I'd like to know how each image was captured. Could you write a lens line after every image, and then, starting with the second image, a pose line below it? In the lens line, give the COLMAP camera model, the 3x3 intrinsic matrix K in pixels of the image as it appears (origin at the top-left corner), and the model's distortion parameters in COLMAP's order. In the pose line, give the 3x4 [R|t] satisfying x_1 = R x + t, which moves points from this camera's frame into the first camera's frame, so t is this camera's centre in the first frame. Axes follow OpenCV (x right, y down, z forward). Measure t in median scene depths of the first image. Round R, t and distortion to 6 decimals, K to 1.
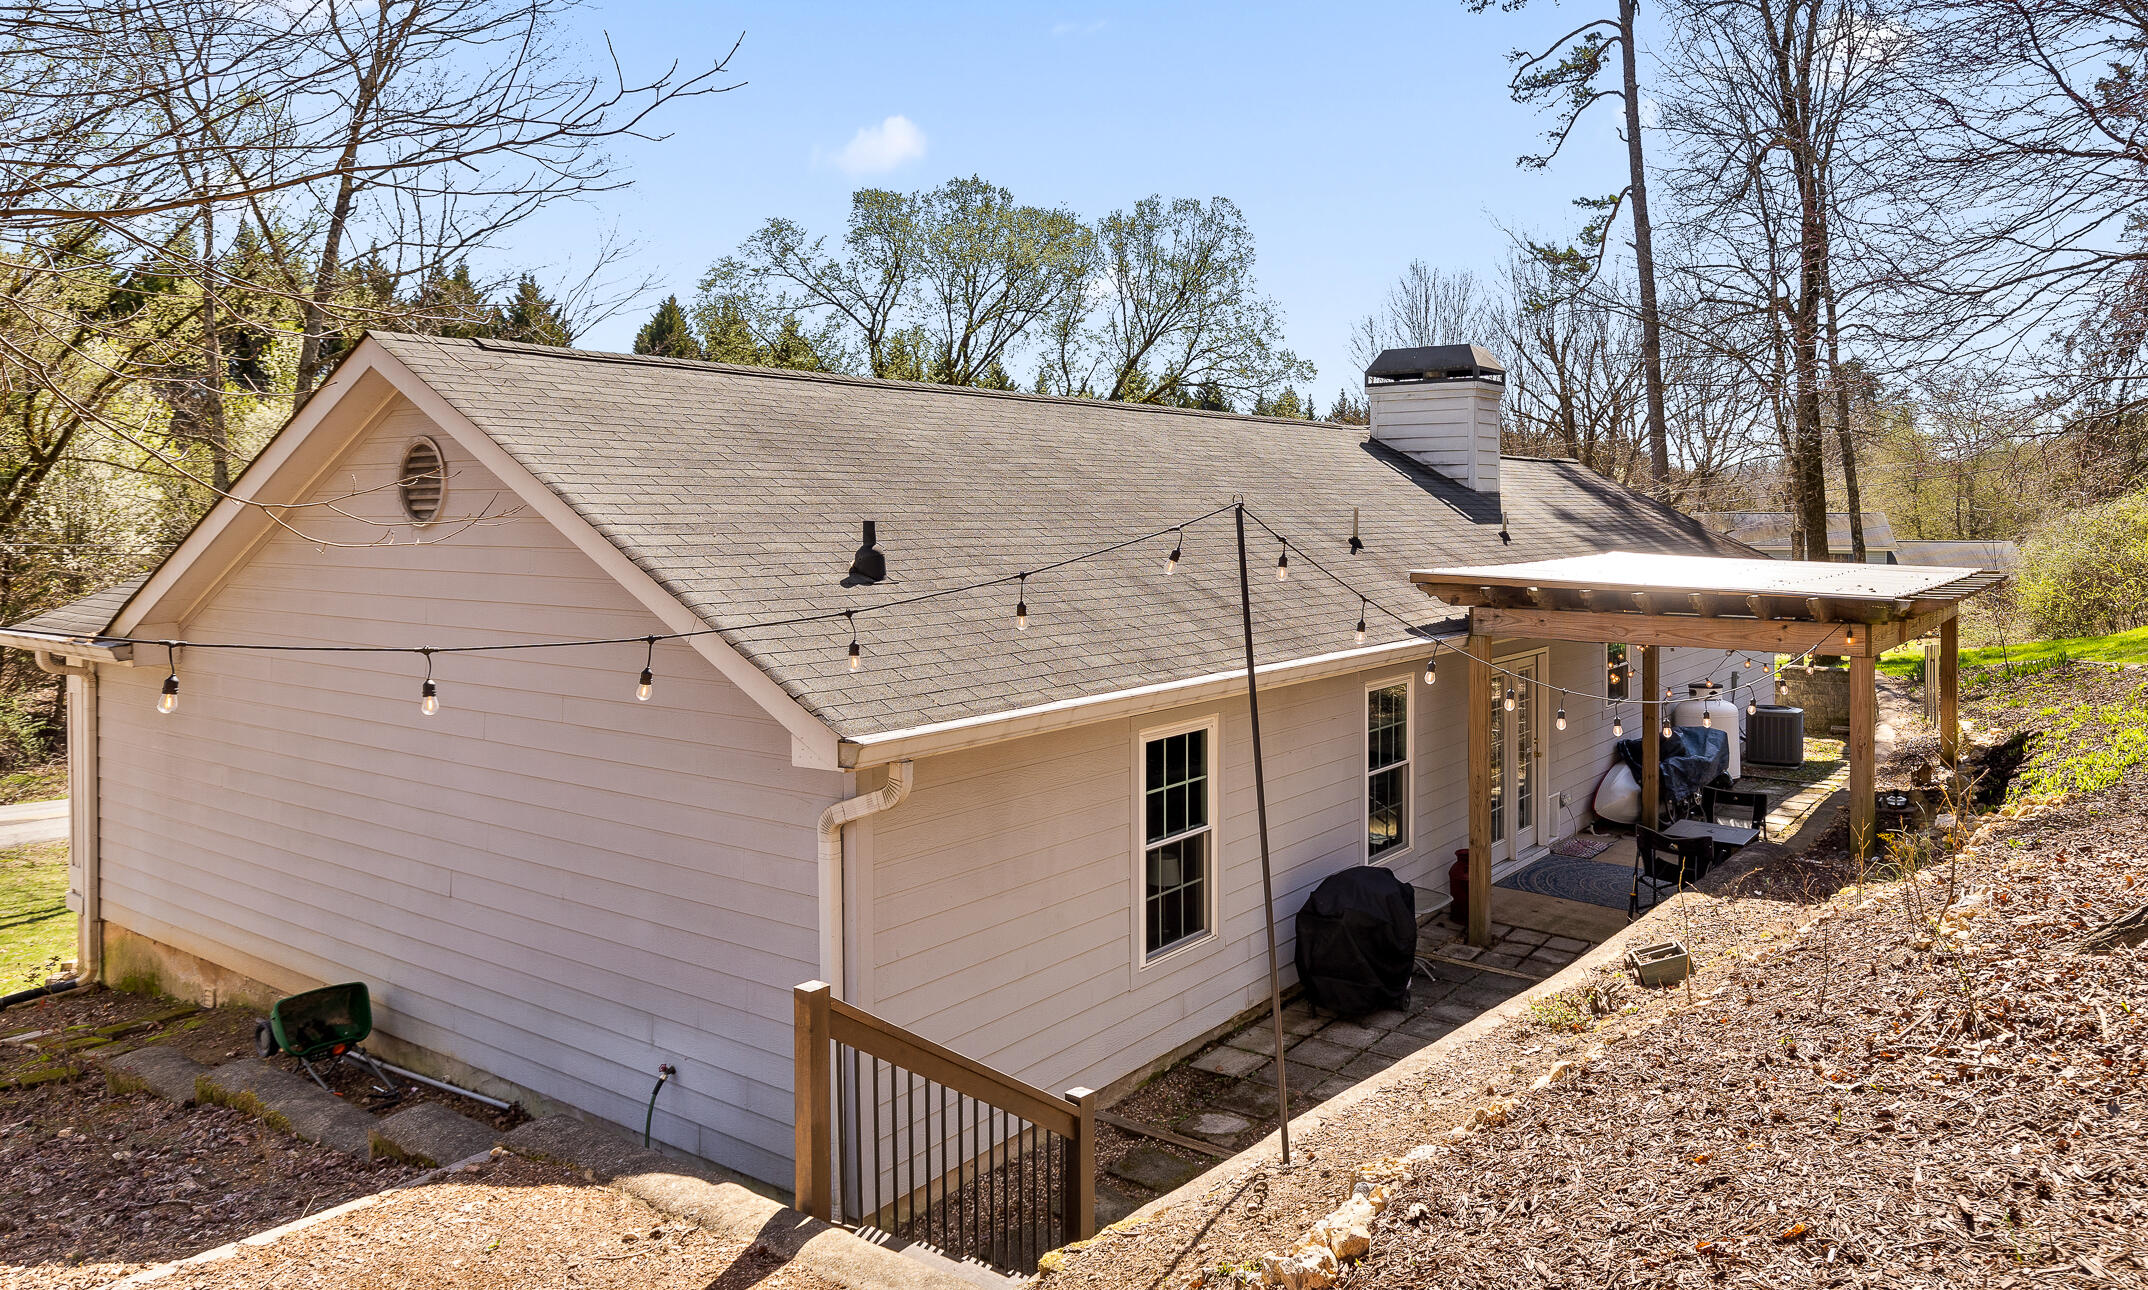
lens RADIAL K [[1459.9, 0, 1131.3], [0, 1459.9, 529.5], [0, 0, 1]] dist [-0.005053, 0.001101]
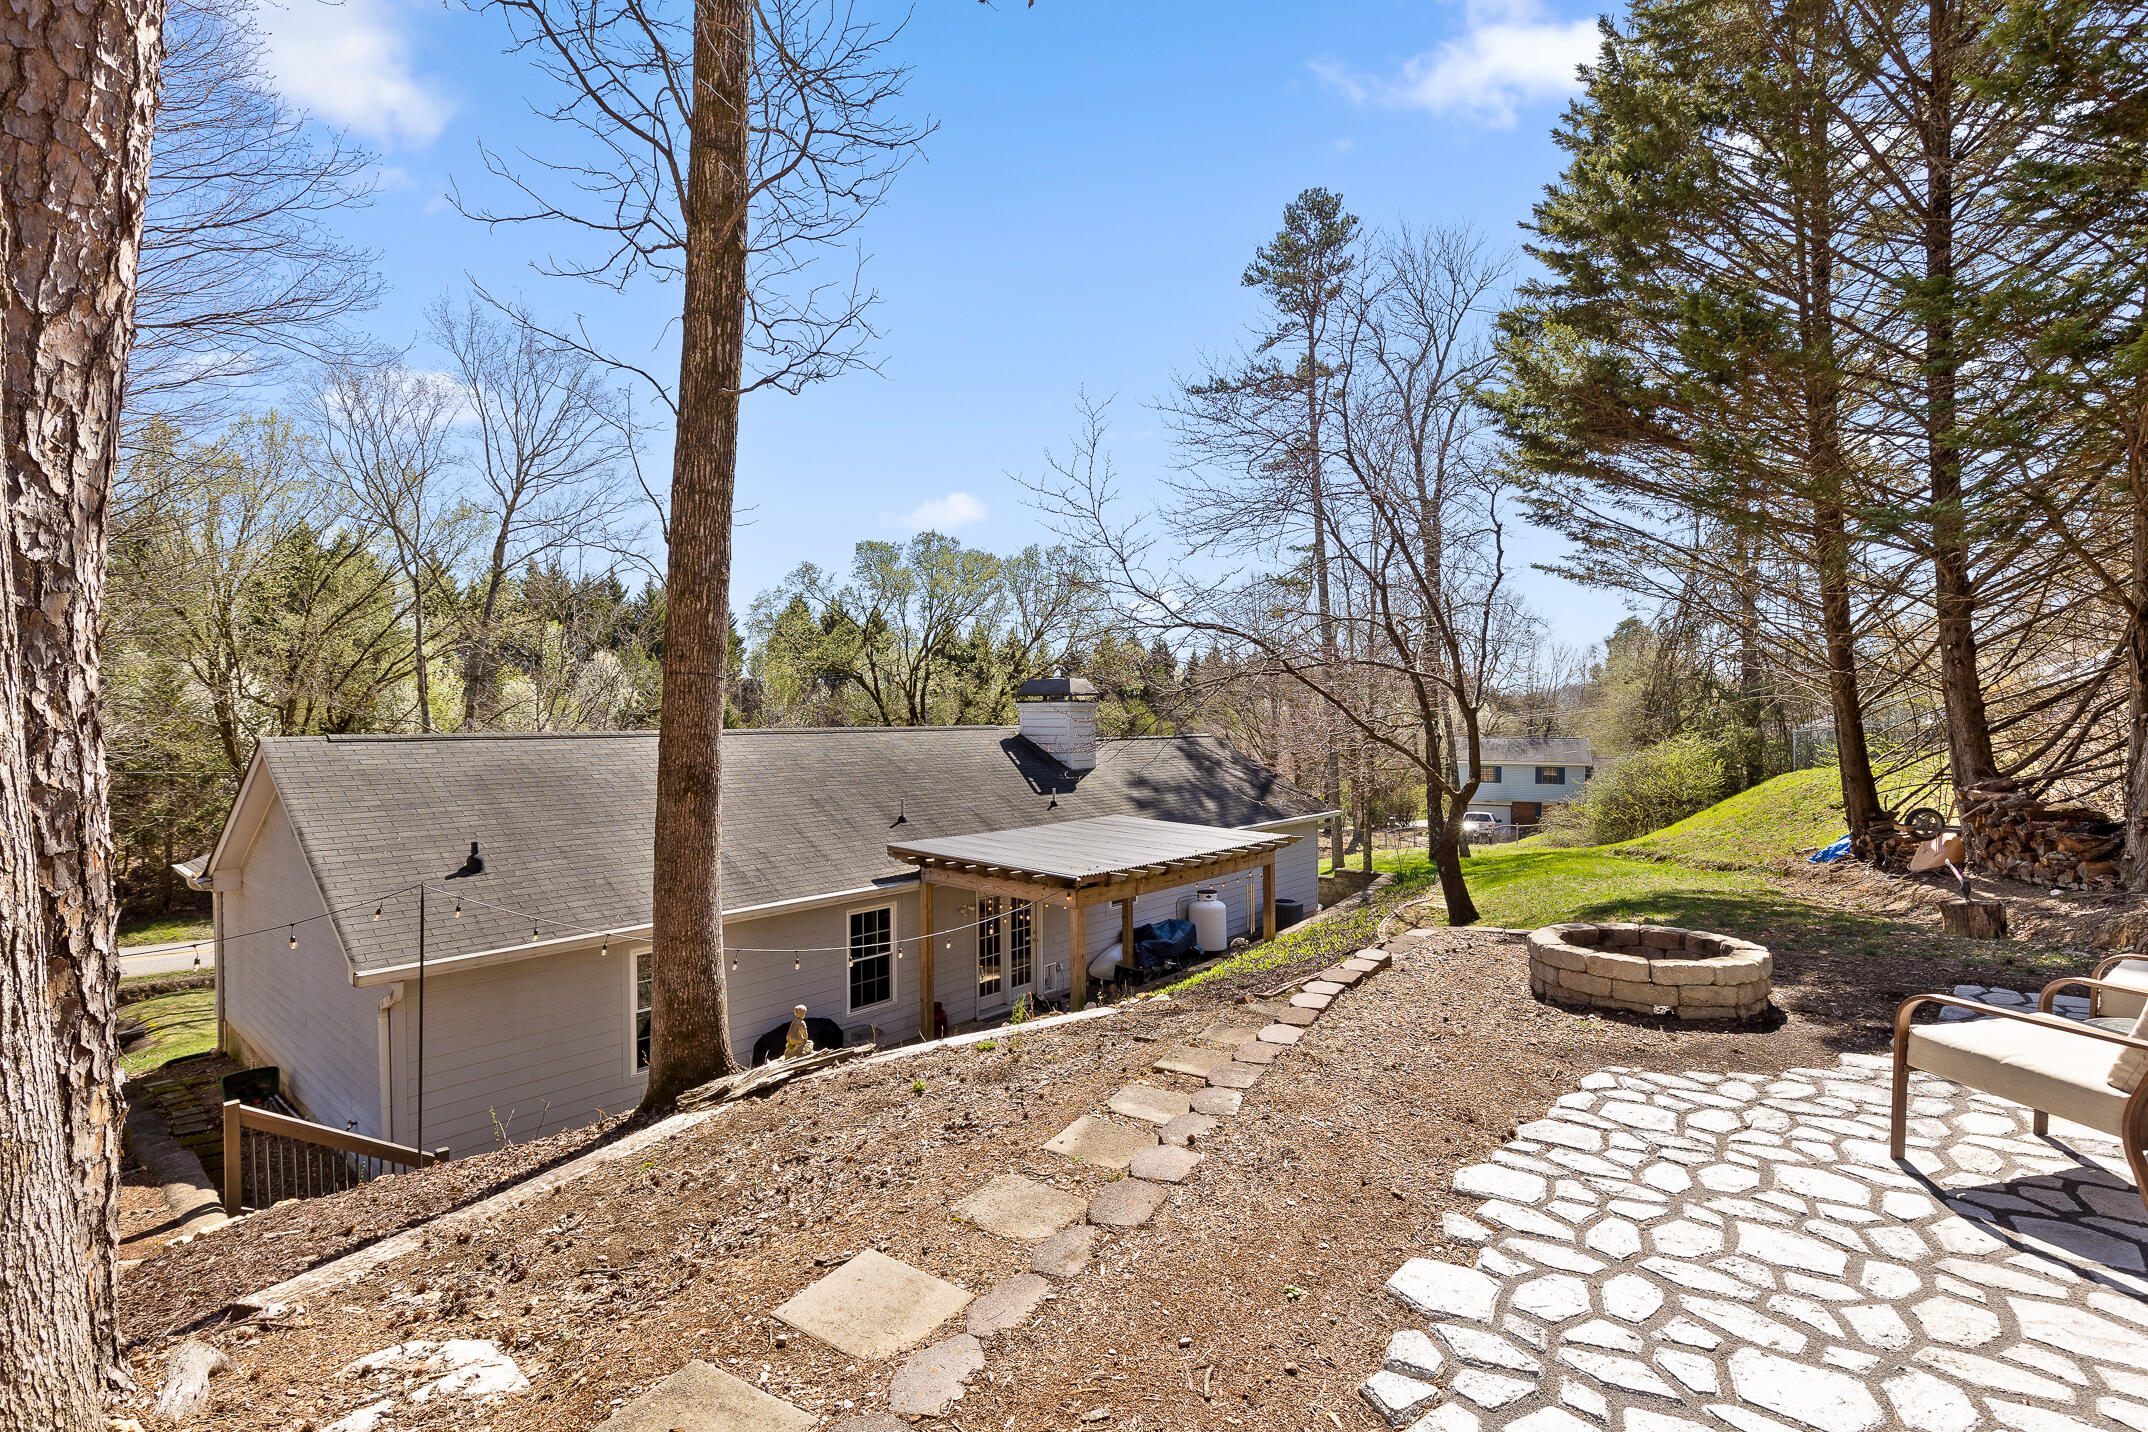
lens RADIAL K [[991.9, 0, 1062.7], [0, 991.9, 734.2], [0, 0, 1]] dist [0.010815, -0.000889]
pose [[0.993687, -0.002146, -0.112166, 0.657619], [0.002991, 0.999968, 0.007360, -0.138490], [0.112147, -0.007649, 0.993662, -0.198727]]
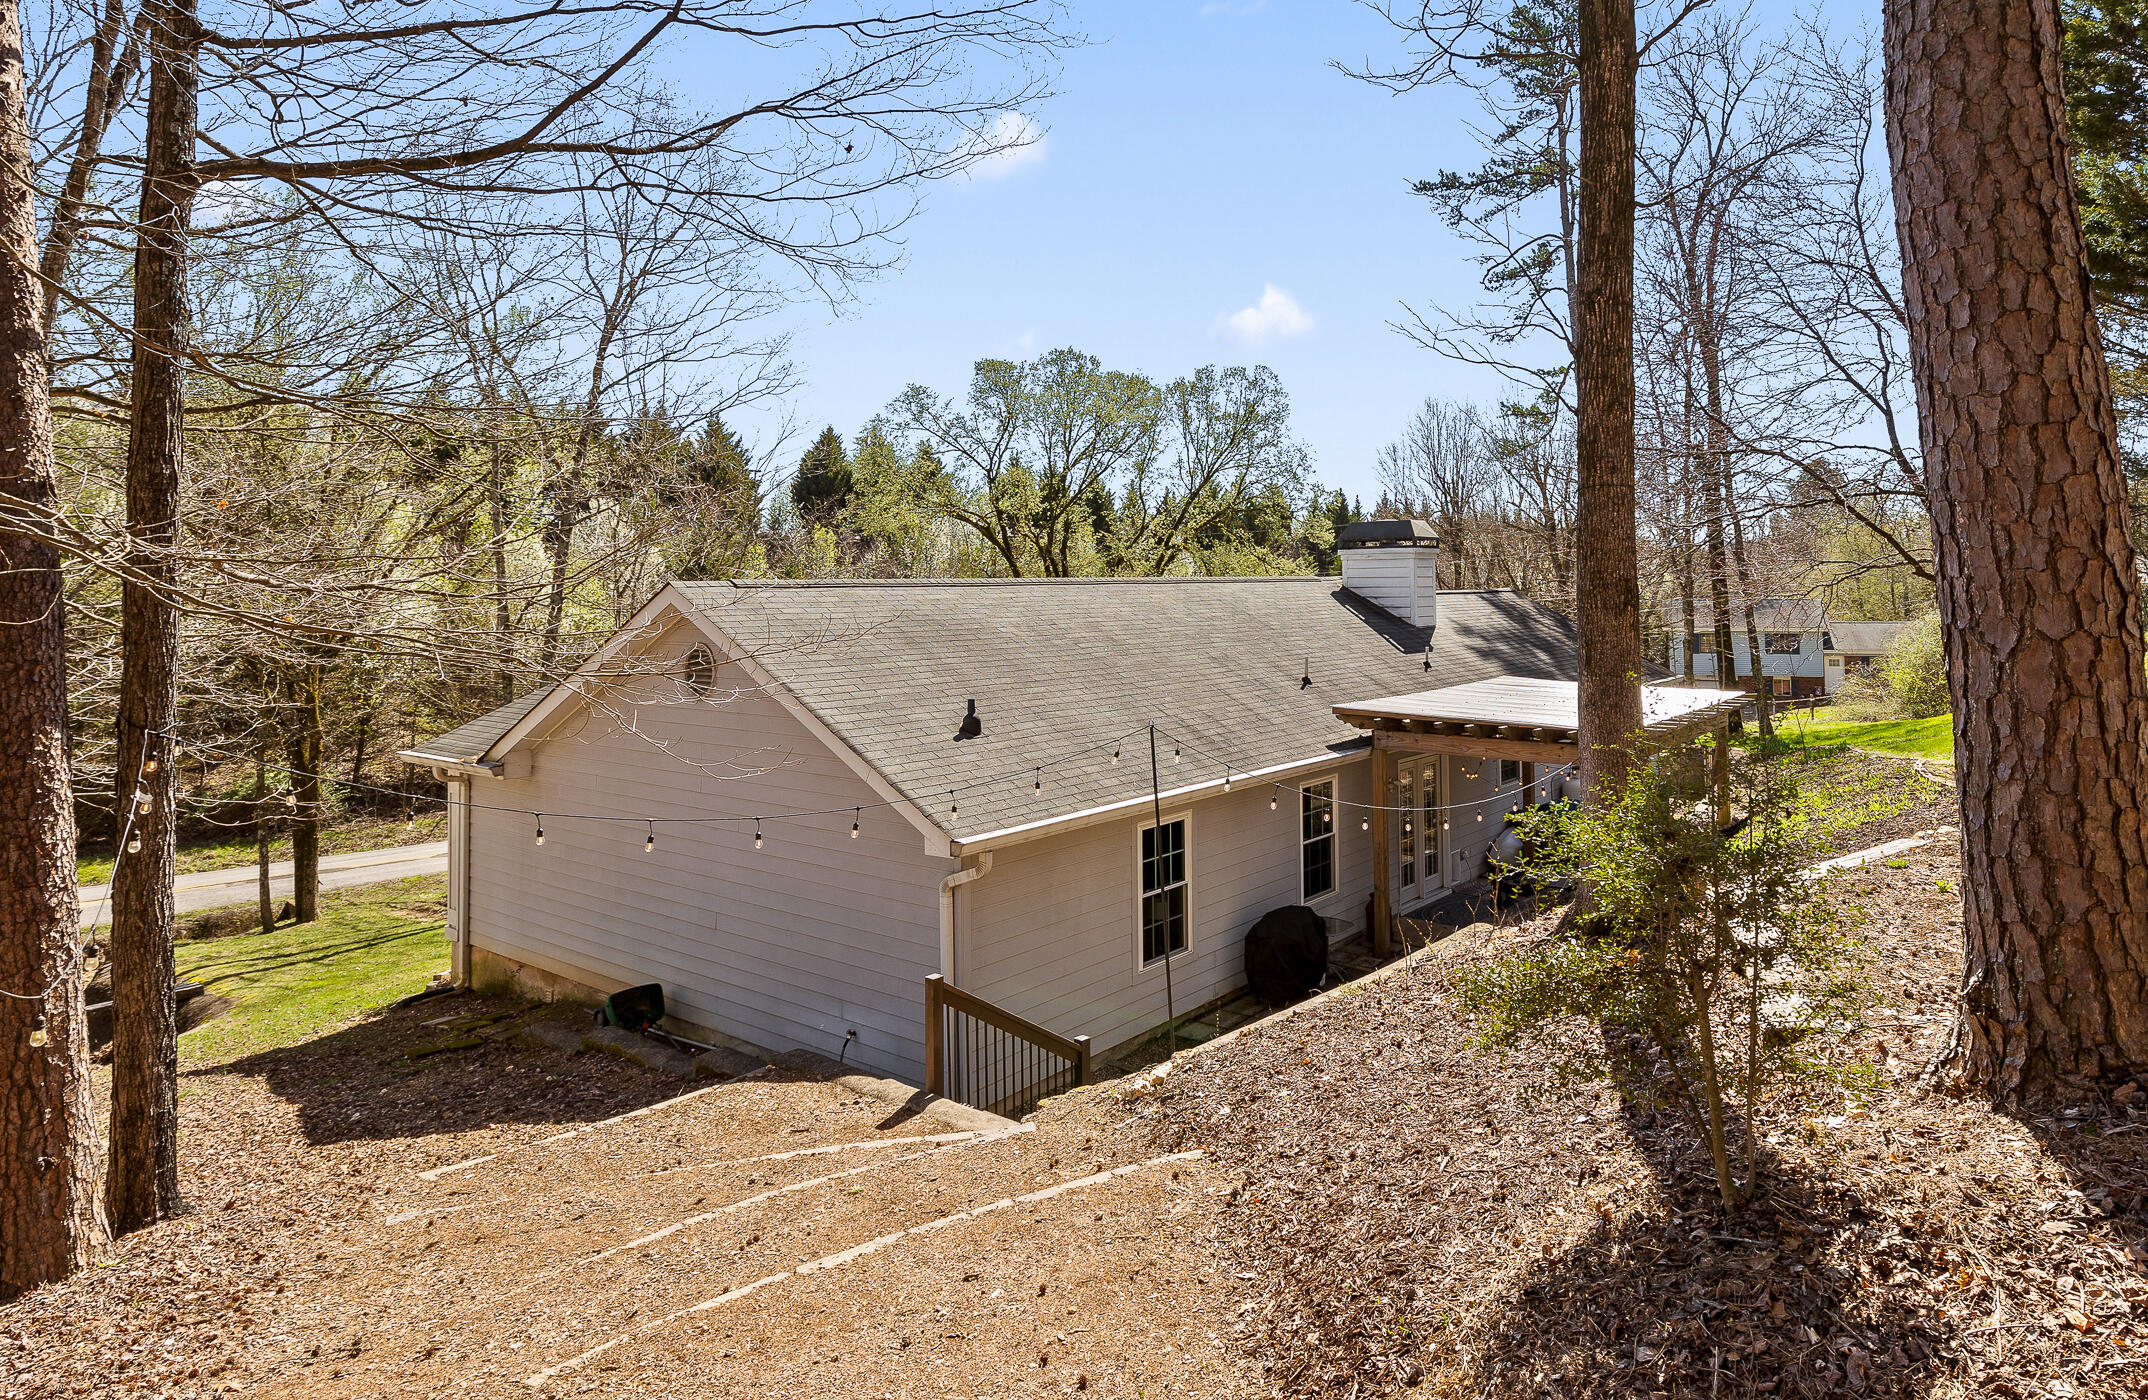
lens RADIAL K [[1265.6, 0, 1191.4], [0, 1265.6, 534.4], [0, 0, 1]] dist [0.006125, -0.001935]
pose [[0.999668, -0.011783, -0.022919, 0.095256], [0.010642, 0.998727, -0.049316, -0.106310], [0.023471, 0.049056, 0.998520, -0.397759]]
